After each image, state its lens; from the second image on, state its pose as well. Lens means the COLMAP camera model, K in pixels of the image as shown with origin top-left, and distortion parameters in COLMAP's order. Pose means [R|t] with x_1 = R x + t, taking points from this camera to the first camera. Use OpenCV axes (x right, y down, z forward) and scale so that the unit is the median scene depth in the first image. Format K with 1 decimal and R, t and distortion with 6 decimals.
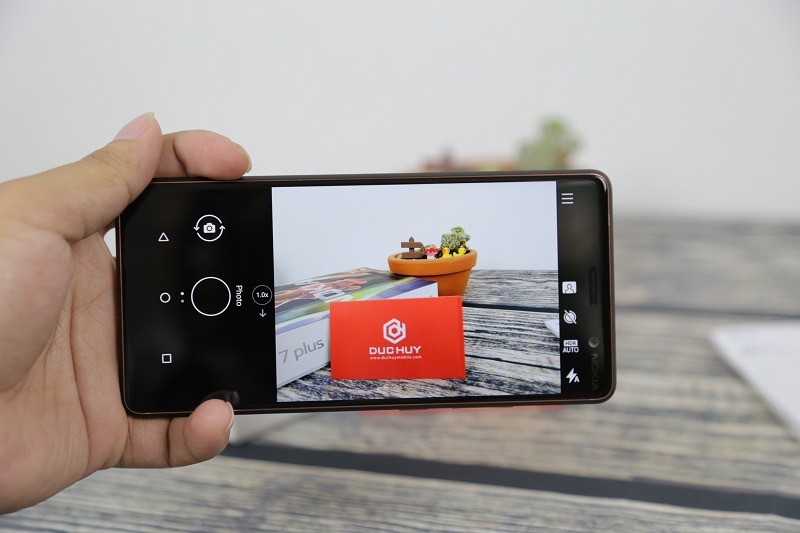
lens RADIAL K [[1556.7, 0, 400.0], [0, 1556.7, 266.5], [0, 0, 1]] dist [0.047894, 0.325909]
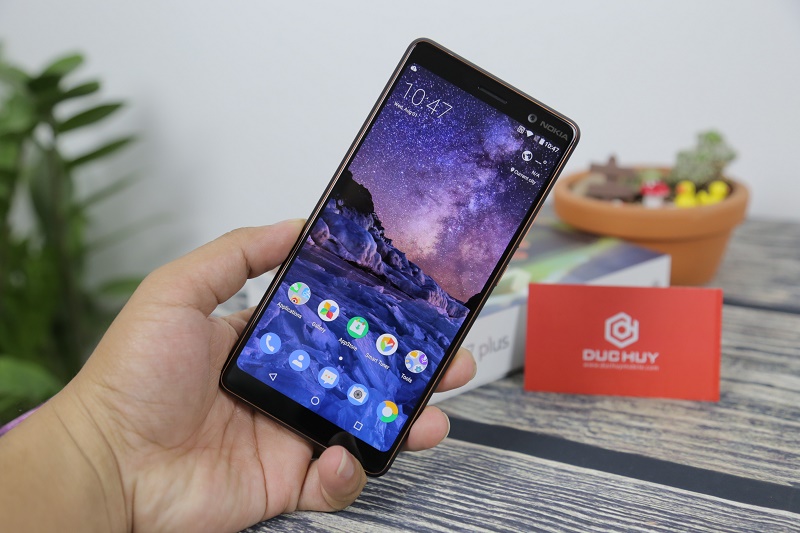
lens RADIAL K [[1160.4, 0, 400.0], [0, 1160.4, 266.5], [0, 0, 1]] dist [0.004103, 0.006012]
pose [[0.969404, 0.067947, -0.235881, 0.022135], [-0.066597, 0.997686, 0.013695, 0.011256], [0.236265, 0.002433, 0.971686, 0.451741]]
